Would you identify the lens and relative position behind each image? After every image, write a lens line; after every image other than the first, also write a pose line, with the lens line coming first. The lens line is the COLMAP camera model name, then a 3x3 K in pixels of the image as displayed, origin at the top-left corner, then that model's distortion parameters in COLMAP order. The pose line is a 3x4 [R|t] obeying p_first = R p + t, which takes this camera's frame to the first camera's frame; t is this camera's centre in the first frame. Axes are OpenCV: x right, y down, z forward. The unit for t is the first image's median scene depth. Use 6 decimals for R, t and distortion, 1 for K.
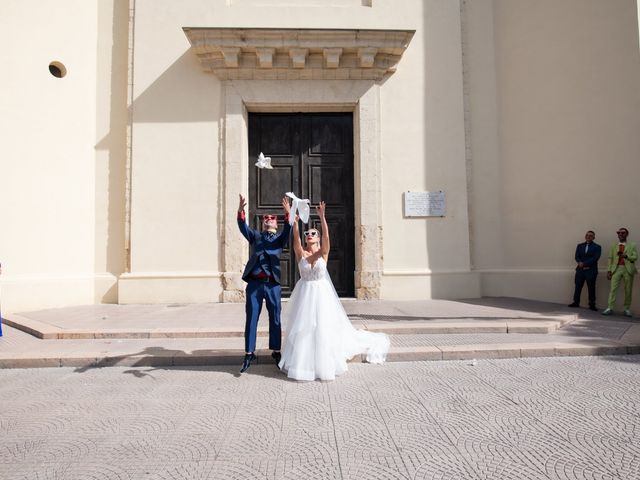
lens RADIAL K [[412.4, 0, 318.0], [0, 412.4, 238.7], [0, 0, 1]] dist [-0.039329, 0.015871]
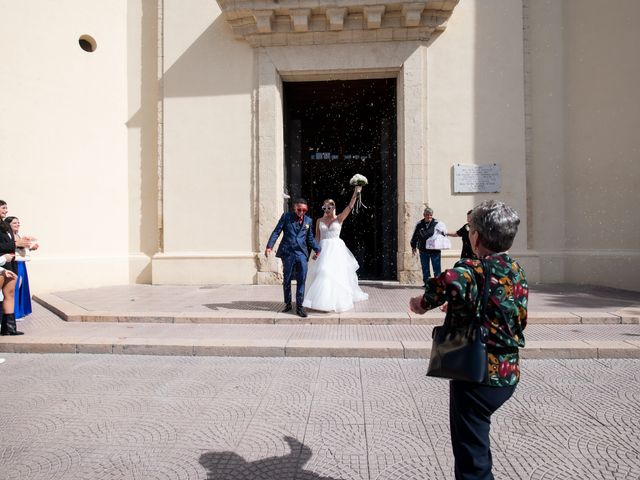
lens RADIAL K [[412.4, 0, 318.0], [0, 412.4, 238.7], [0, 0, 1]] dist [-0.039329, 0.015871]
pose [[0.994586, 0.003260, -0.103866, 0.008038], [0.001658, 0.998883, 0.047226, 0.004230], [0.103904, -0.047142, 0.993469, 0.069003]]
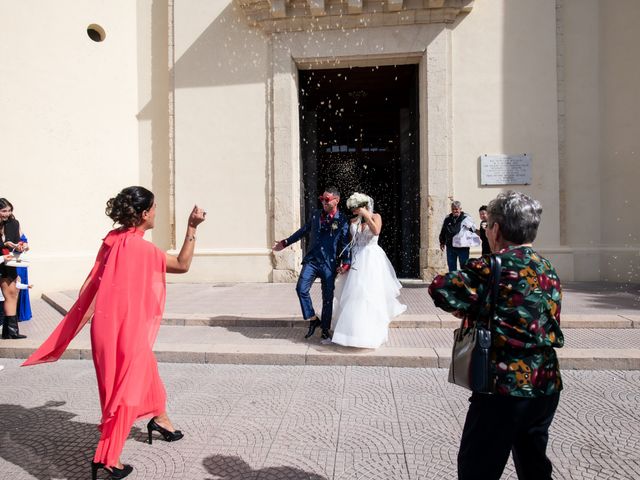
lens RADIAL K [[412.4, 0, 318.0], [0, 412.4, 238.7], [0, 0, 1]] dist [-0.039329, 0.015871]
pose [[0.990694, 0.001061, -0.136102, -0.007048], [0.006887, 0.998298, 0.057915, 0.005733], [0.135931, -0.058313, 0.989001, 0.112549]]
